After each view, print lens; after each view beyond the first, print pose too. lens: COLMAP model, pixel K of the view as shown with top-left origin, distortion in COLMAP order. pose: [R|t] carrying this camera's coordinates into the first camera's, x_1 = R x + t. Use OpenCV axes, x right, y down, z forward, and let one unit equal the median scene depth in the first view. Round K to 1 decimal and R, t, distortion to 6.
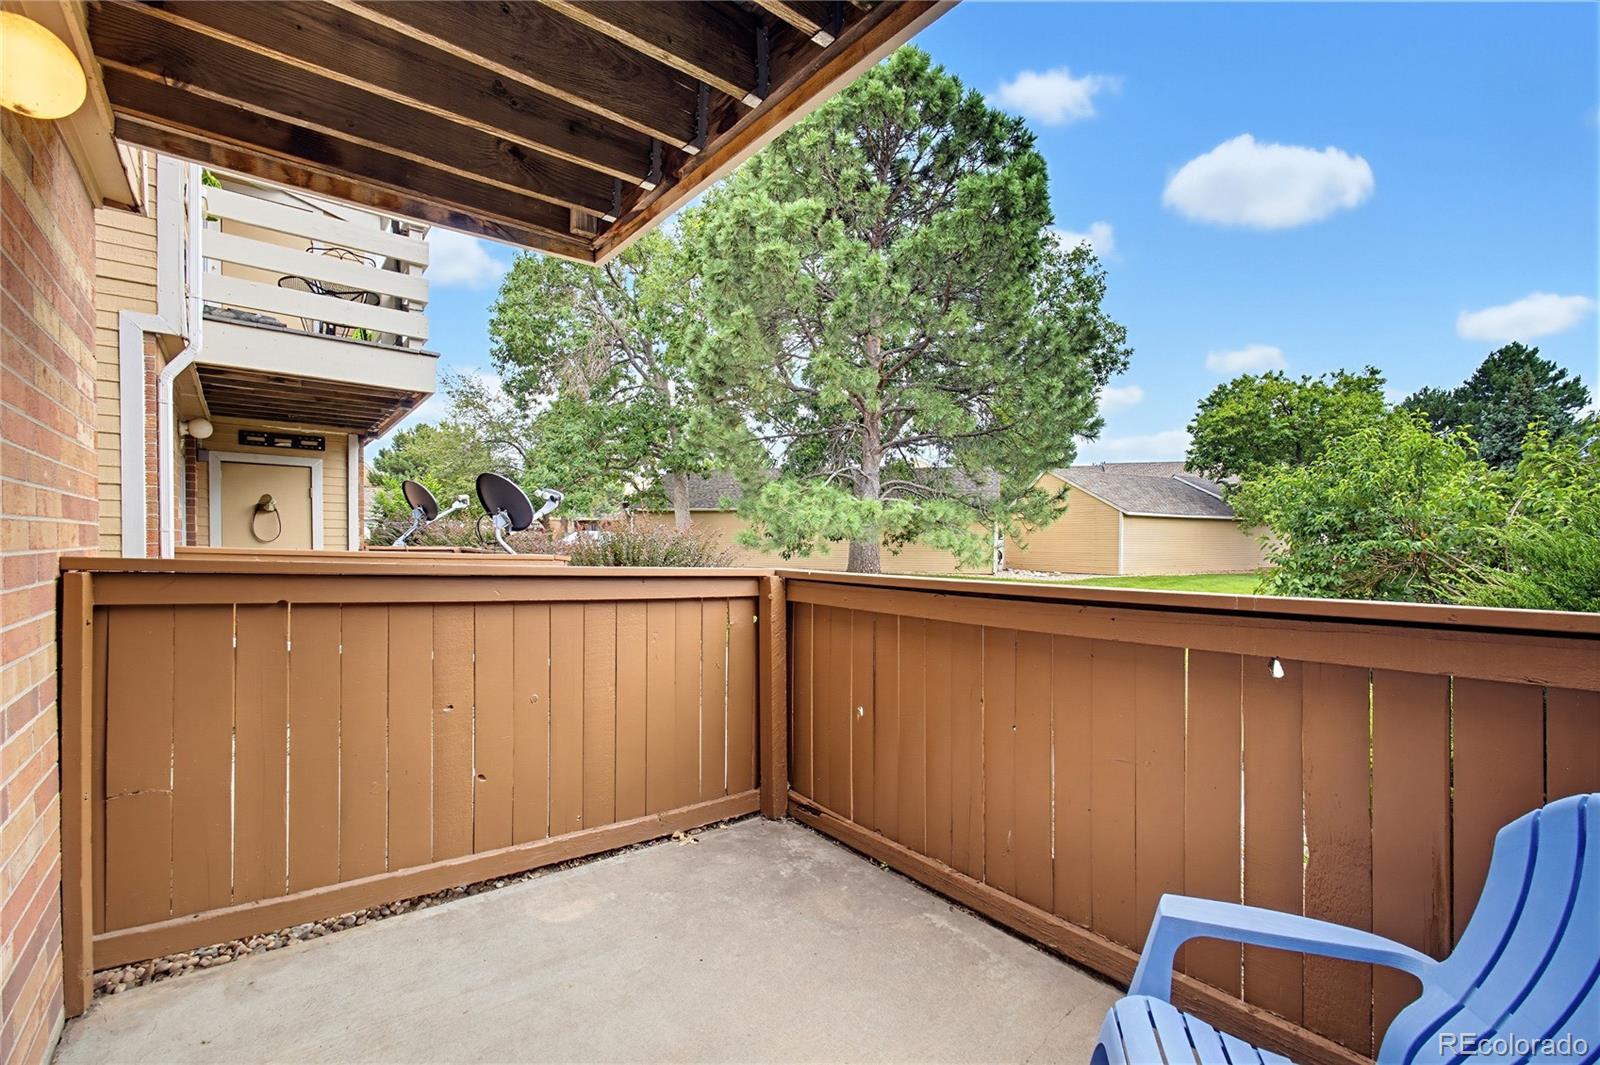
lens RADIAL K [[674.8, 0, 800.0], [0, 674.8, 532.5], [0, 0, 1]] dist [-0.008631, -0.000408]
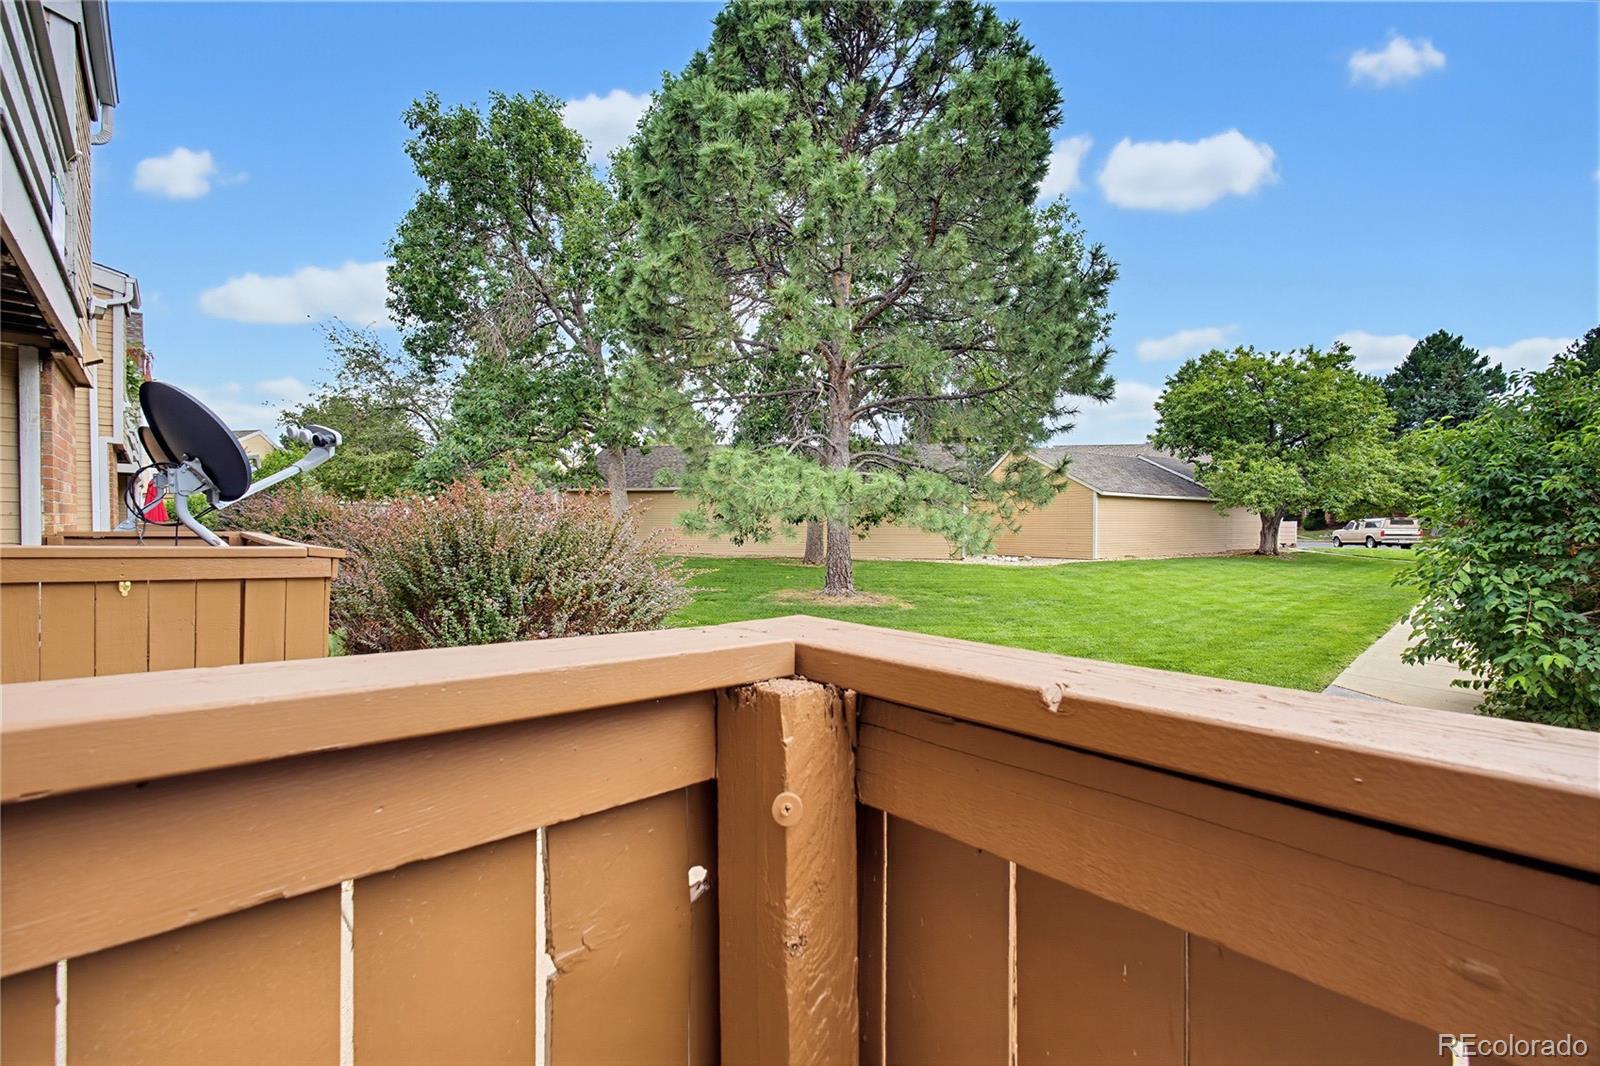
lens RADIAL K [[674.8, 0, 800.0], [0, 674.8, 533.0], [0, 0, 1]] dist [-0.008631, -0.000408]
pose [[0.996895, -0.003847, 0.078649, -0.008612], [0.001872, 0.999682, 0.025165, 0.002935], [-0.078721, -0.024939, 0.996585, 0.133936]]
